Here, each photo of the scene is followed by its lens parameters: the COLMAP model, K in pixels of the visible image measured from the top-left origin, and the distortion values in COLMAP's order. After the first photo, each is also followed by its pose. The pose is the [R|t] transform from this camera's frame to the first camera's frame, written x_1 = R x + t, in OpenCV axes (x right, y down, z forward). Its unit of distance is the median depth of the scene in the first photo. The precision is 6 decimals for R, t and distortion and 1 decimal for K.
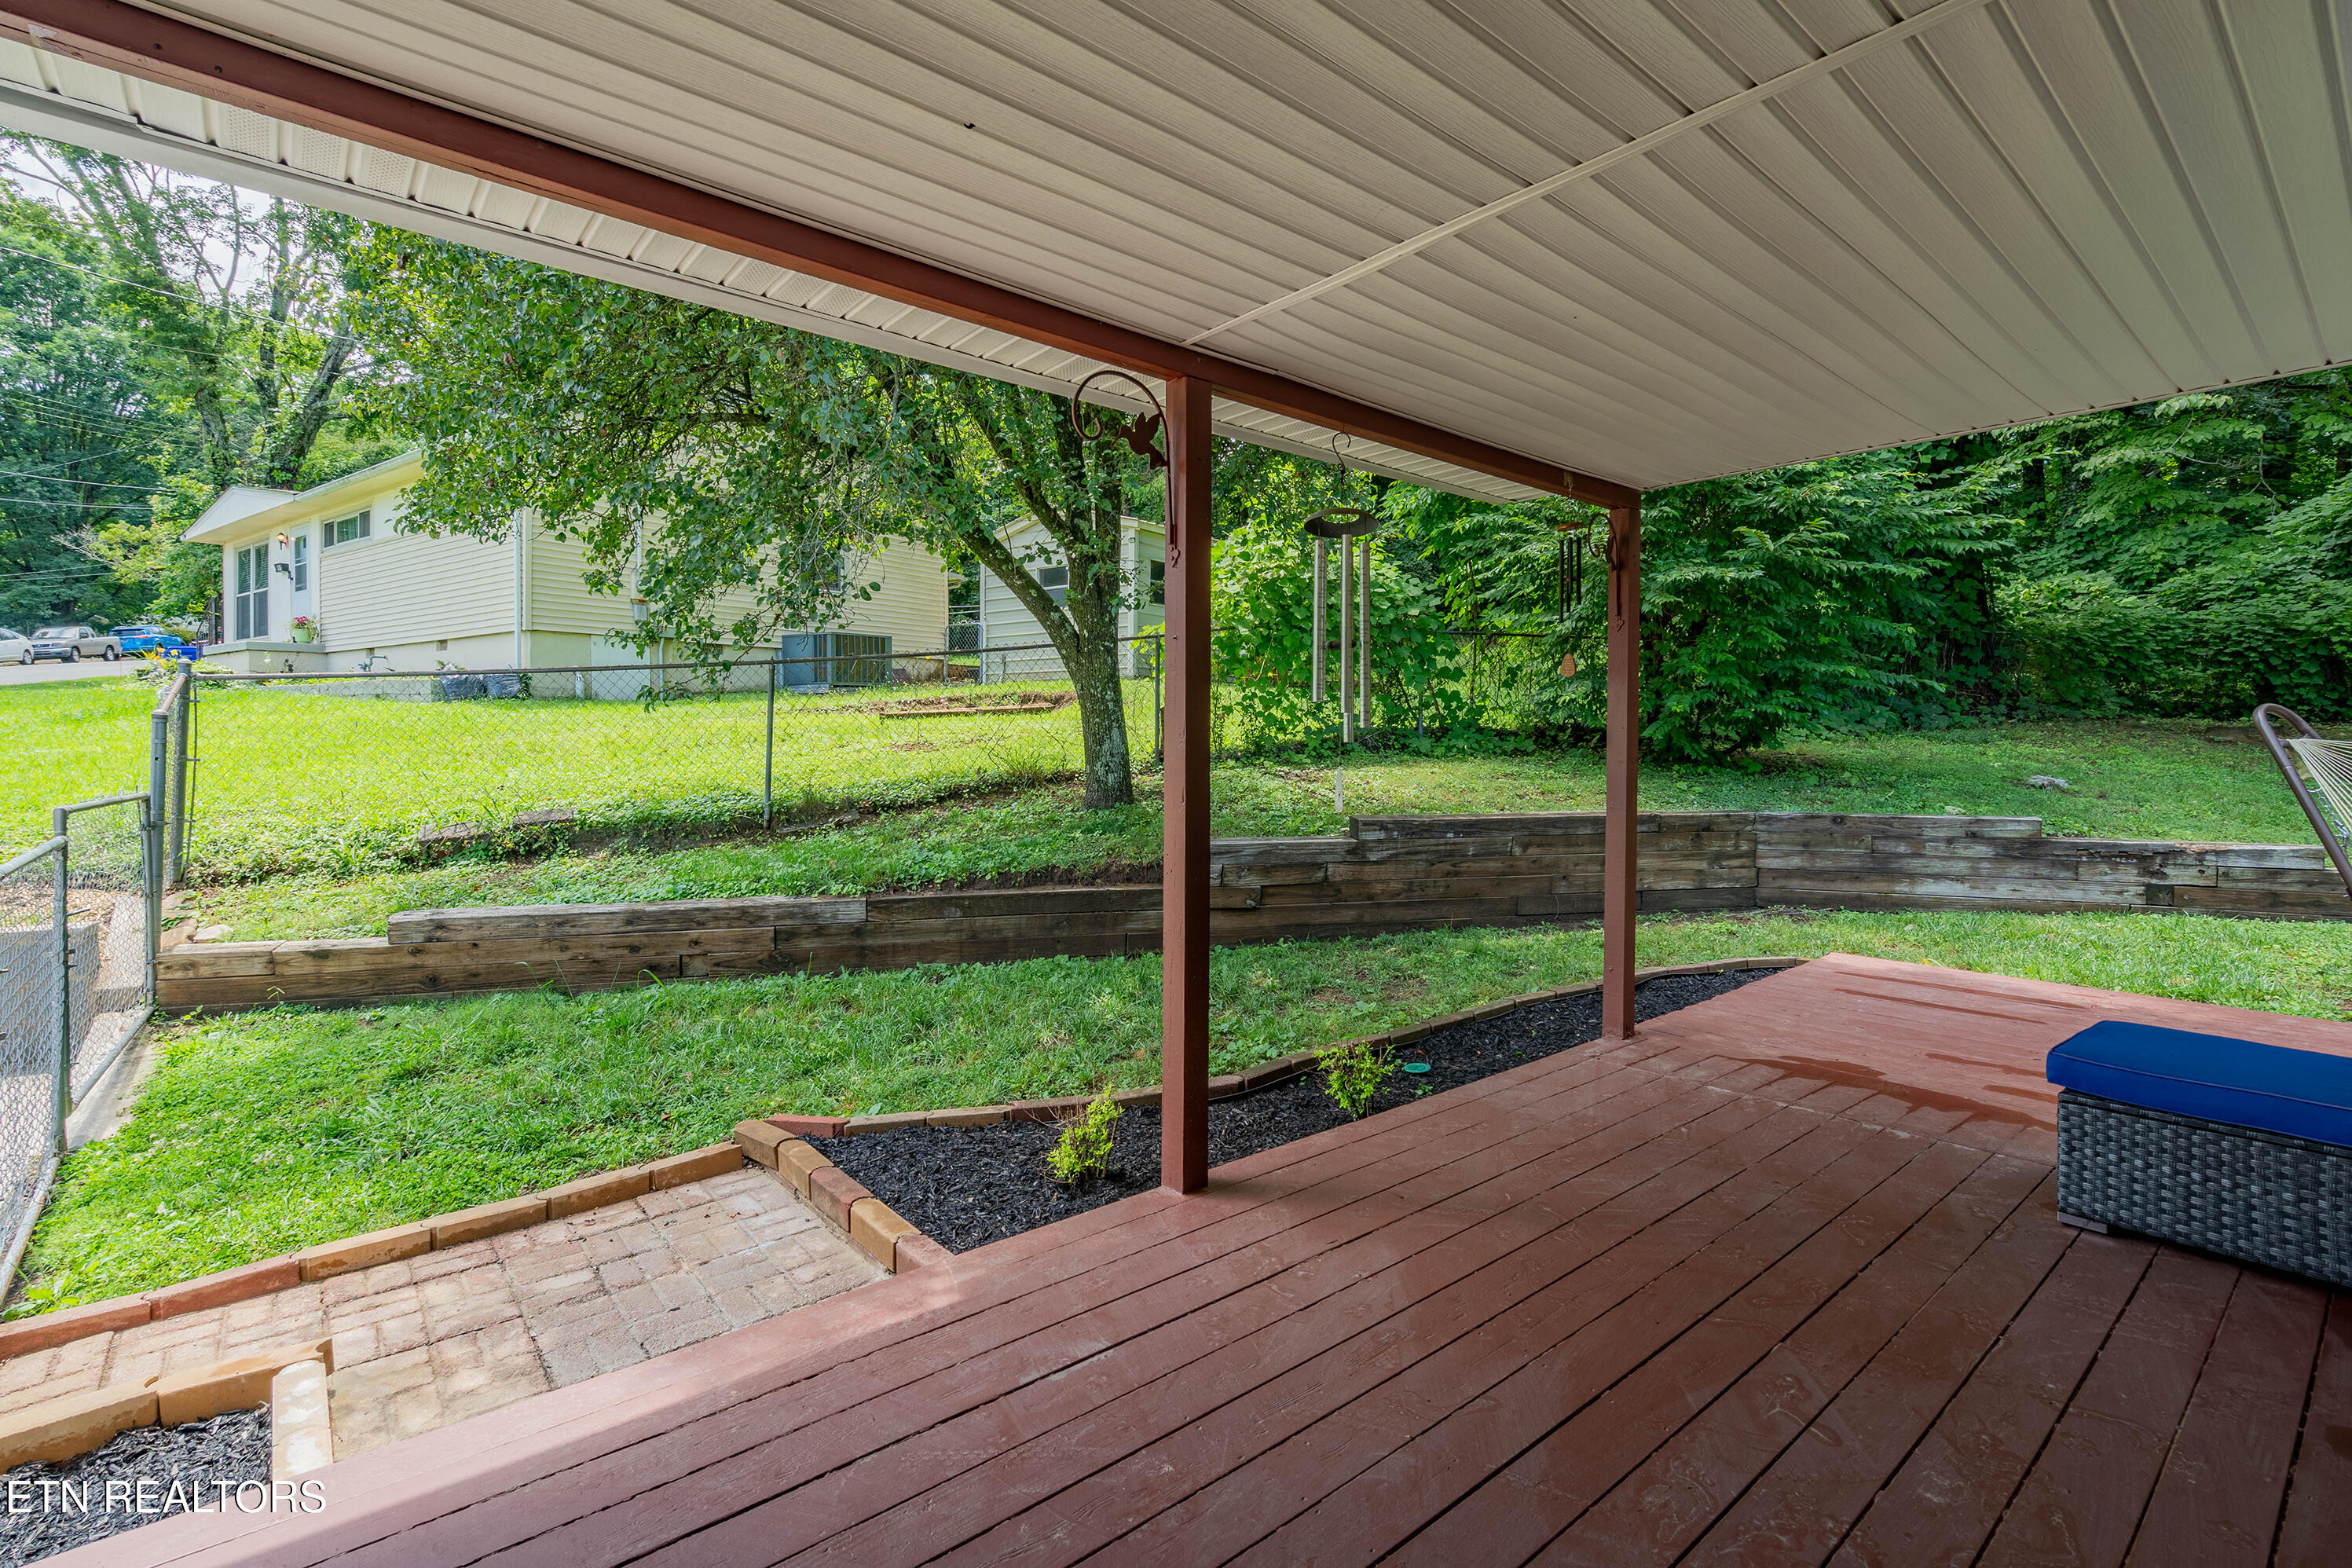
lens RADIAL K [[1089.4, 0, 1177.7], [0, 1089.4, 776.6], [0, 0, 1]] dist [0.004465, 0.000612]
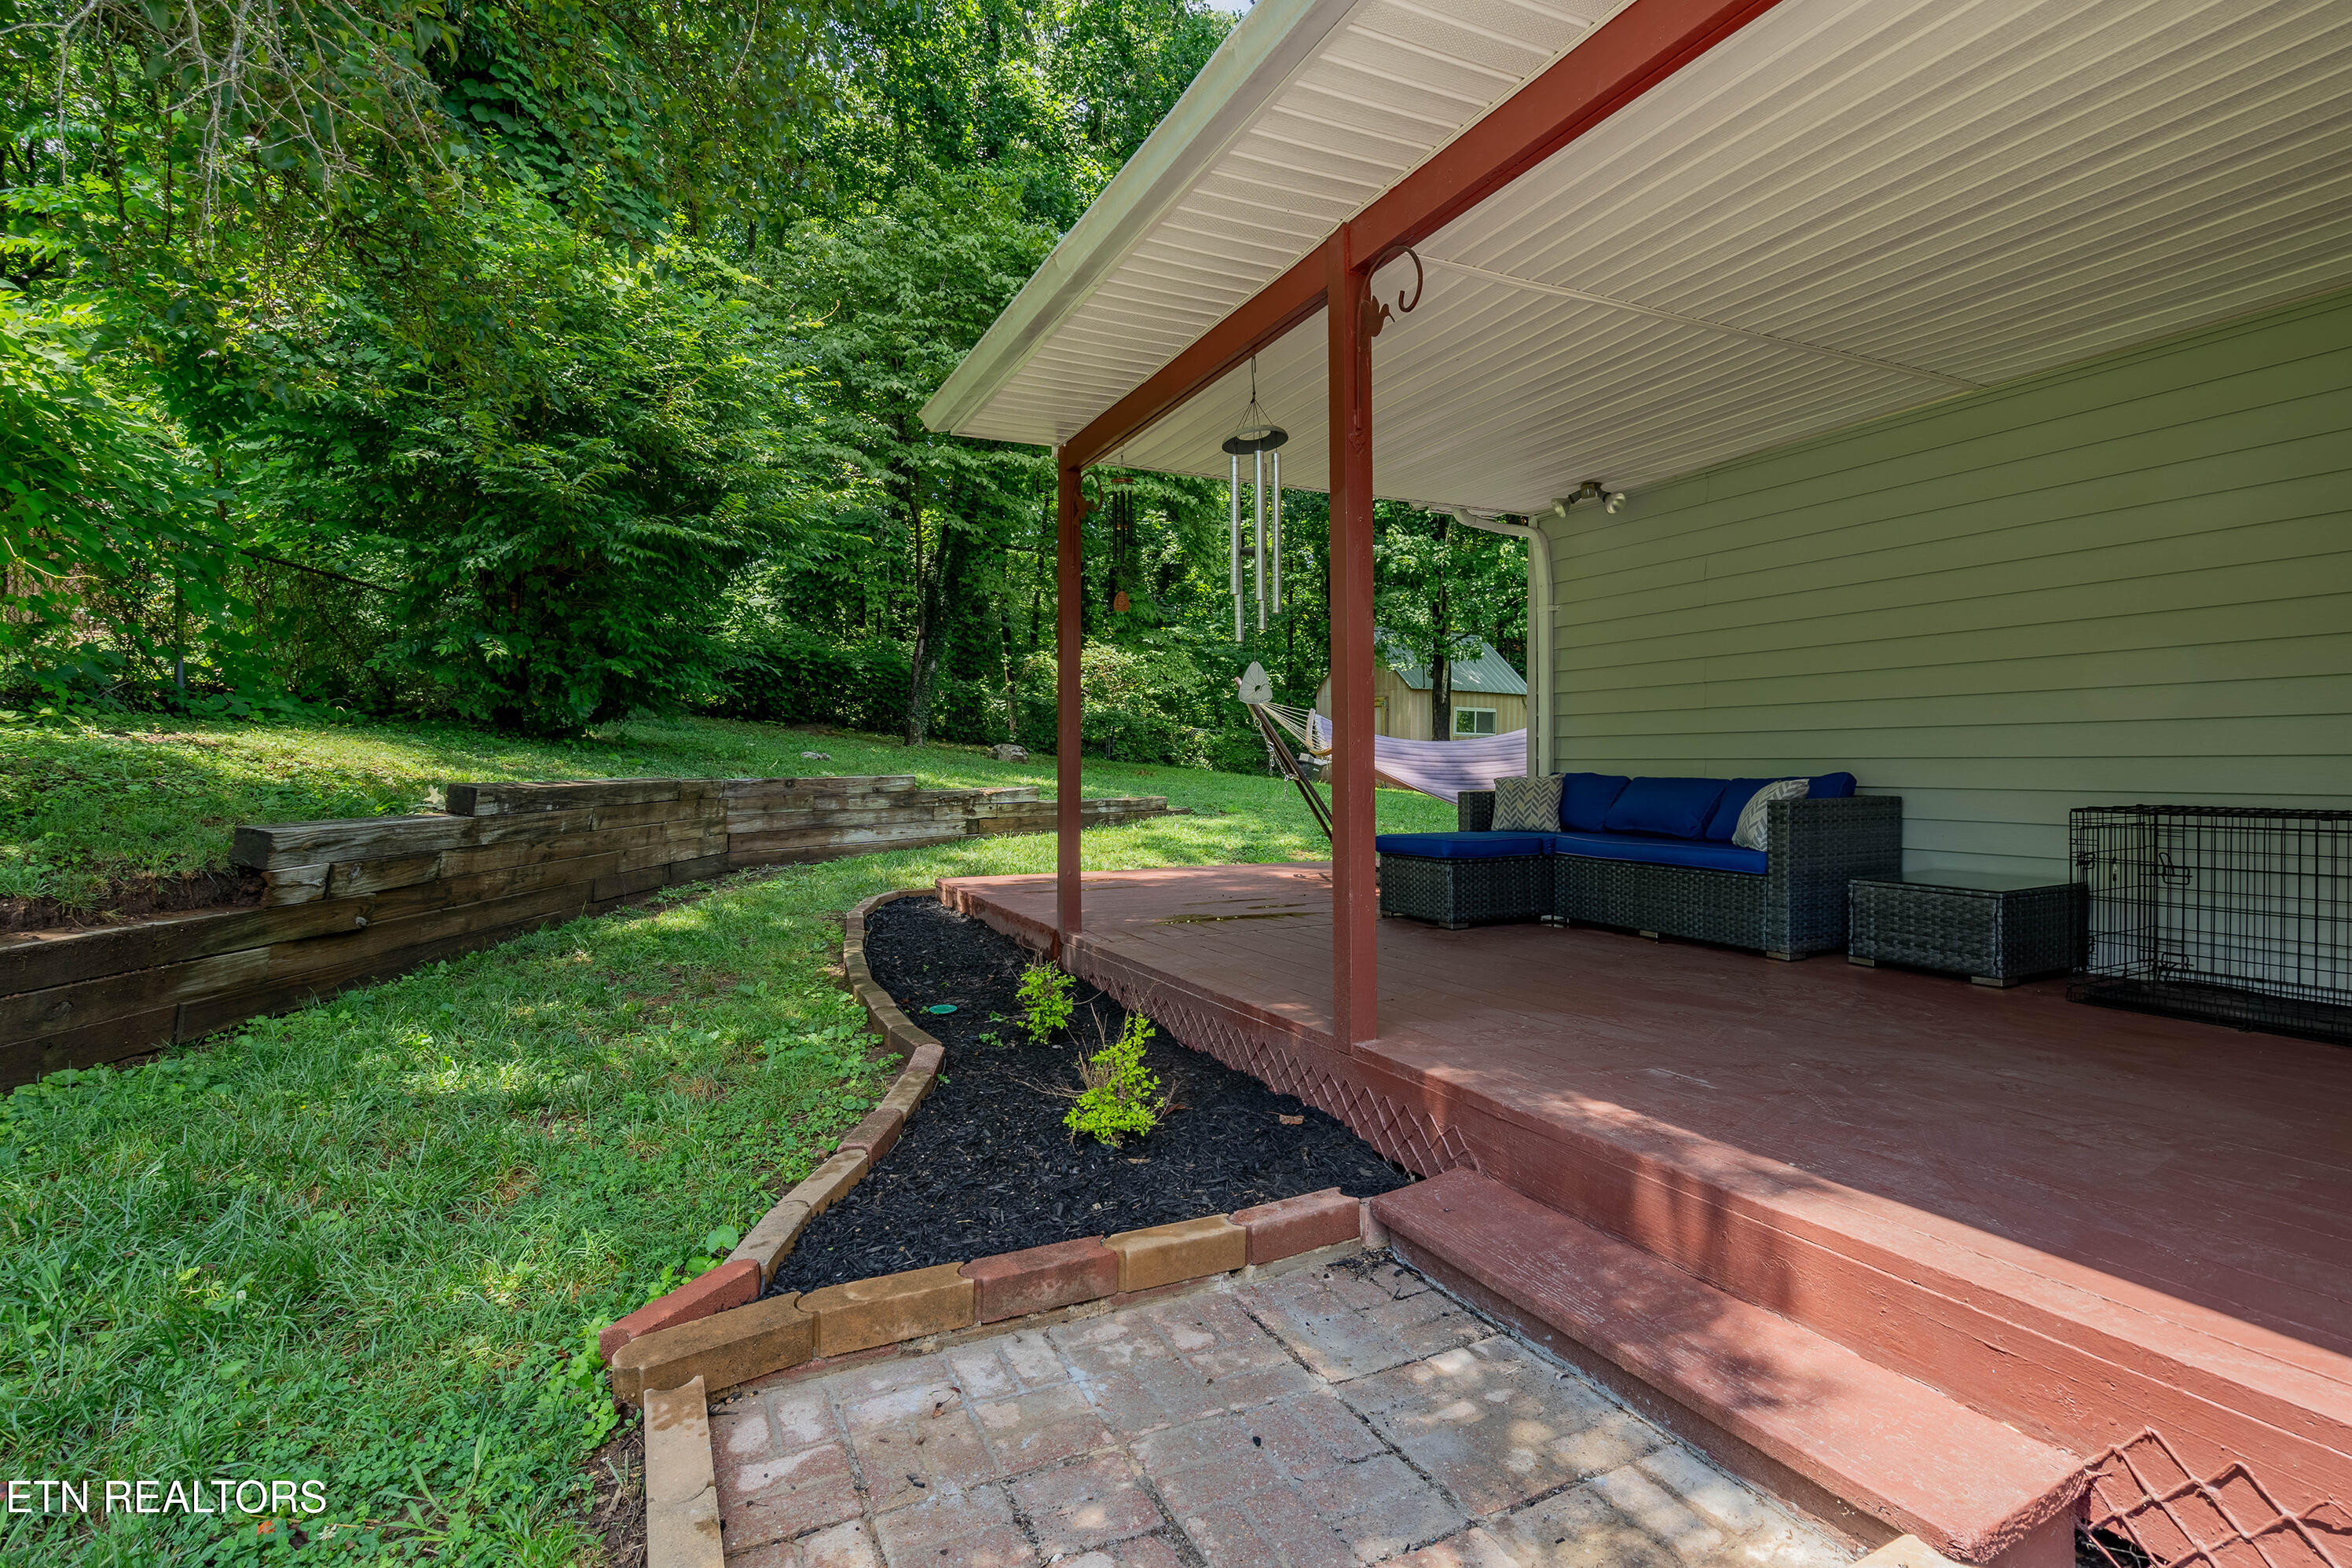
lens RADIAL K [[1158.5, 0, 1176.0], [0, 1158.5, 784.0], [0, 0, 1]] dist [0.001365, 0.000152]
pose [[0.258723, -0.021150, 0.965720, -0.433429], [0.037010, 0.999243, 0.011969, 0.043279], [-0.965242, 0.032645, 0.259310, 0.343496]]
